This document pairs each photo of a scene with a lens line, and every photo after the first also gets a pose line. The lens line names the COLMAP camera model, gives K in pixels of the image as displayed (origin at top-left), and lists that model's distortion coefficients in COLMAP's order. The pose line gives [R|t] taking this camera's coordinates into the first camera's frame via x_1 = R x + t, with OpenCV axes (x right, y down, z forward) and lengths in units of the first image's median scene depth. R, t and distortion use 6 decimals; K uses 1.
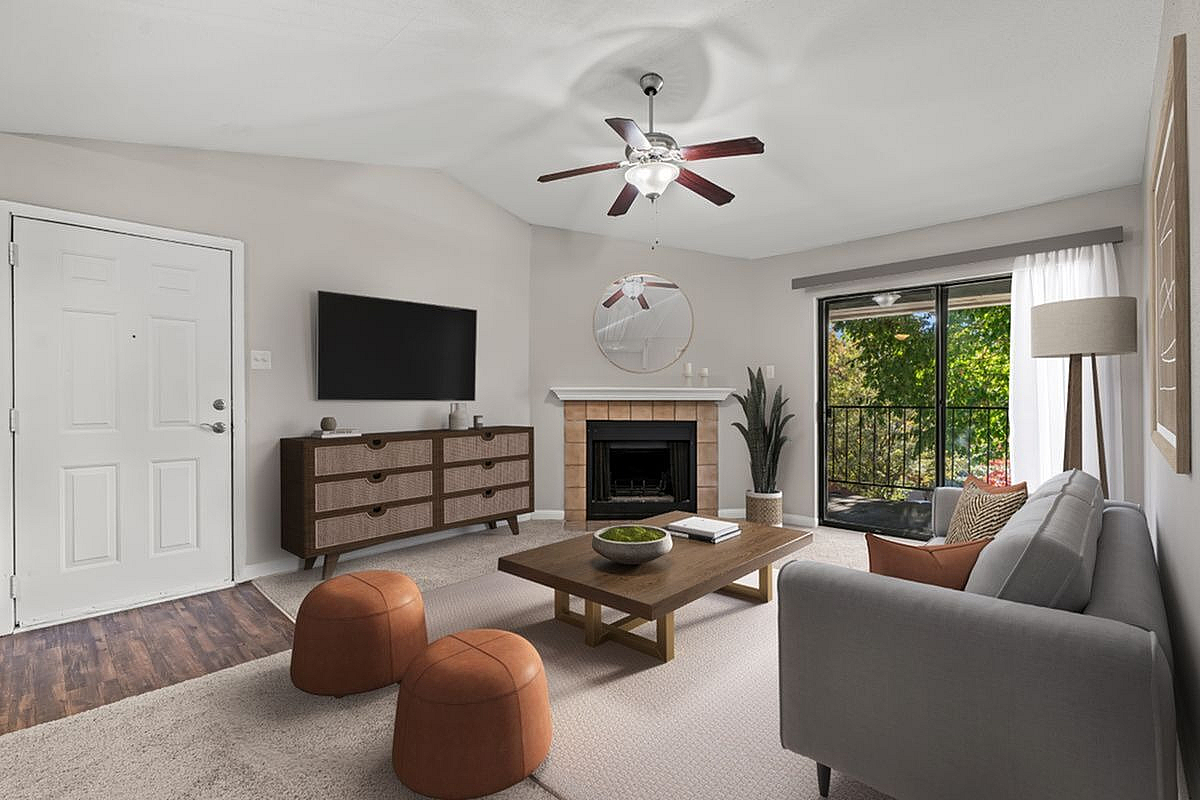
lens RADIAL K [[567.9, 0, 599.5], [0, 567.9, 395.3], [0, 0, 1]] dist [0.003251, 0.001343]
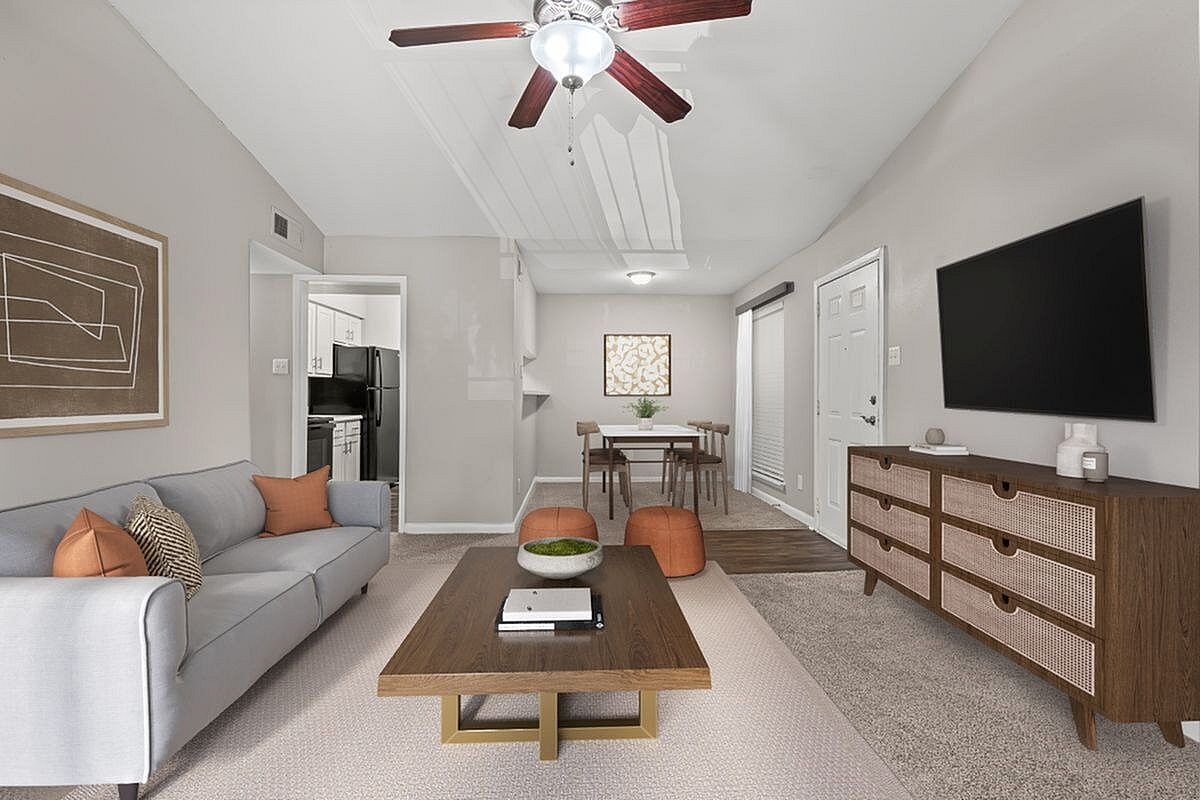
lens RADIAL K [[567.9, 0, 604.1], [0, 567.9, 395.2], [0, 0, 1]] dist [0.003251, 0.001343]
pose [[-0.716765, 0.015763, -0.697136, 0.629440], [0.008486, 0.999868, 0.013883, -0.035429], [0.697263, 0.004035, -0.716804, 1.692681]]
